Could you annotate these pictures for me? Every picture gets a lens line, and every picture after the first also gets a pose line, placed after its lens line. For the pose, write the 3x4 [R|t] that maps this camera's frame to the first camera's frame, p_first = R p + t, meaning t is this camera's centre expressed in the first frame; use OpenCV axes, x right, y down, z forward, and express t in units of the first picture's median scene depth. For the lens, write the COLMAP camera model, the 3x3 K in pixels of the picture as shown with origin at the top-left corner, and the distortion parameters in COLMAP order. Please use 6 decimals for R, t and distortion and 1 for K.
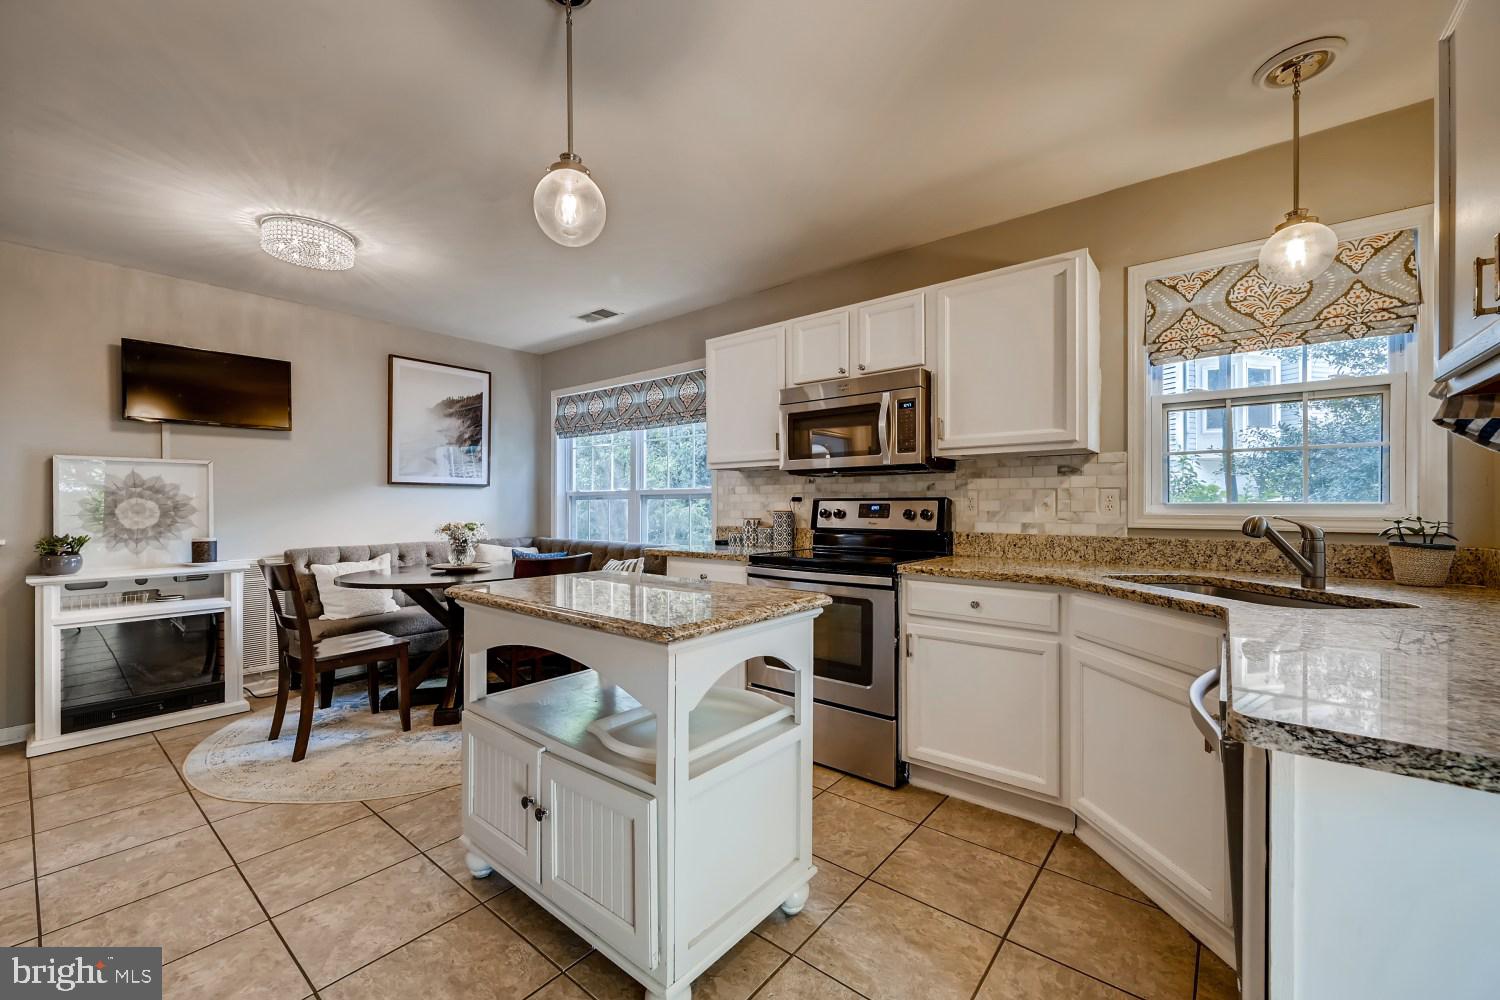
lens RADIAL K [[599.5, 0, 748.7], [0, 599.5, 503.4], [0, 0, 1]] dist [0.000270, -0.000013]
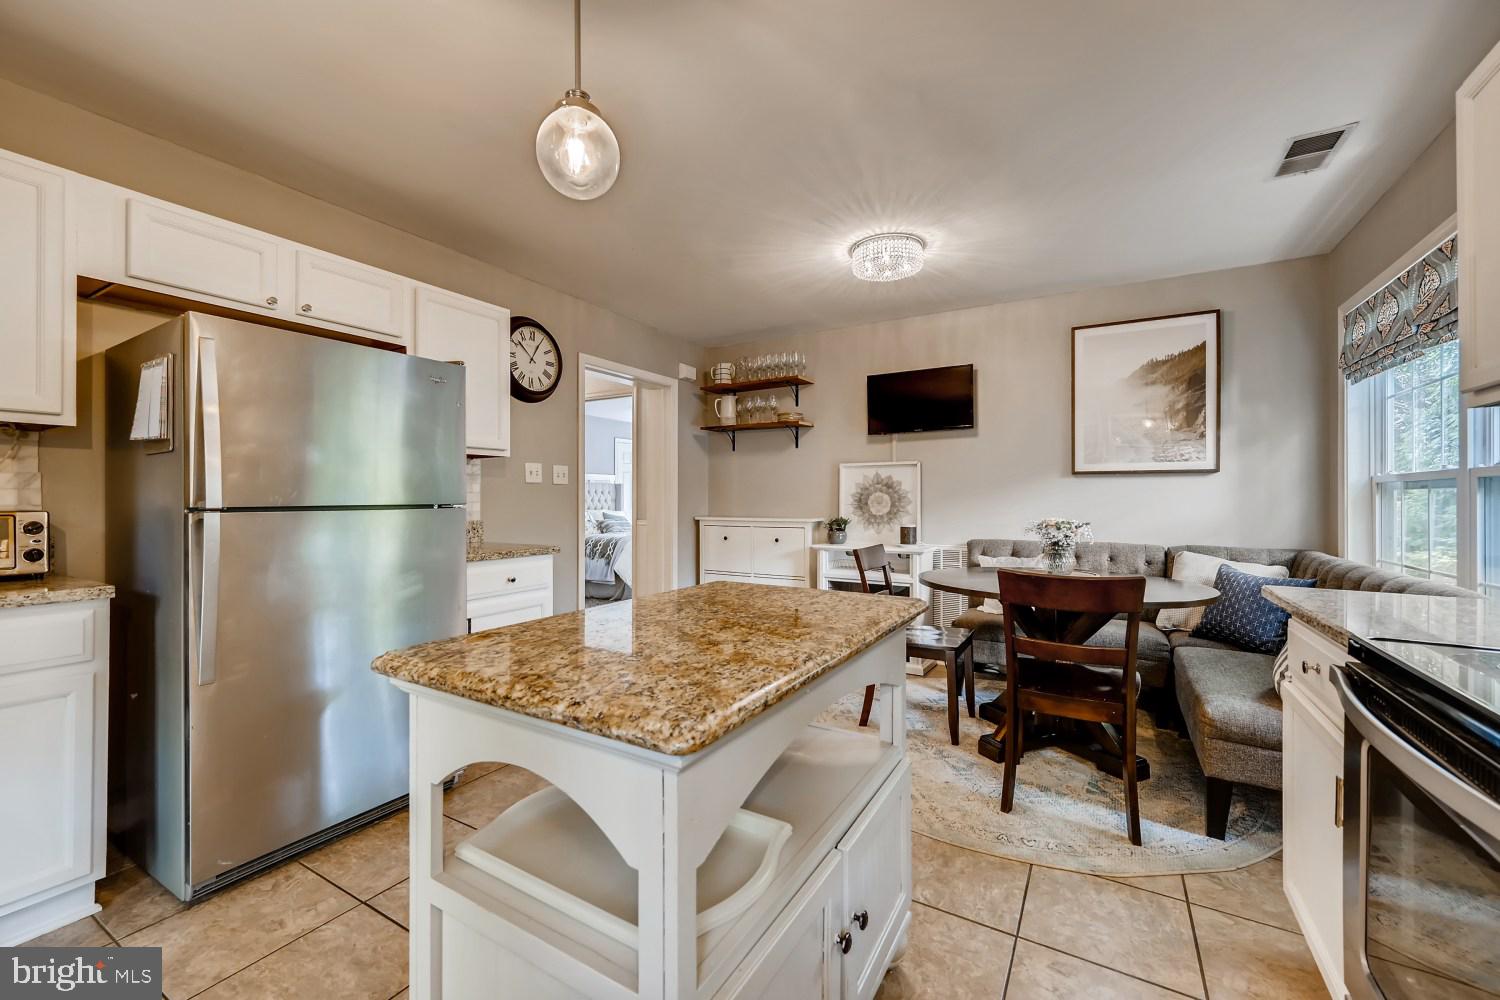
lens RADIAL K [[599.5, 0, 739.5], [0, 599.5, 492.8], [0, 0, 1]] dist [0.000270, -0.000013]
pose [[0.141449, -0.006073, -0.989927, 0.272293], [-0.000949, 0.999980, -0.006270, 0.001377], [0.989945, 0.001826, 0.141440, 0.511160]]
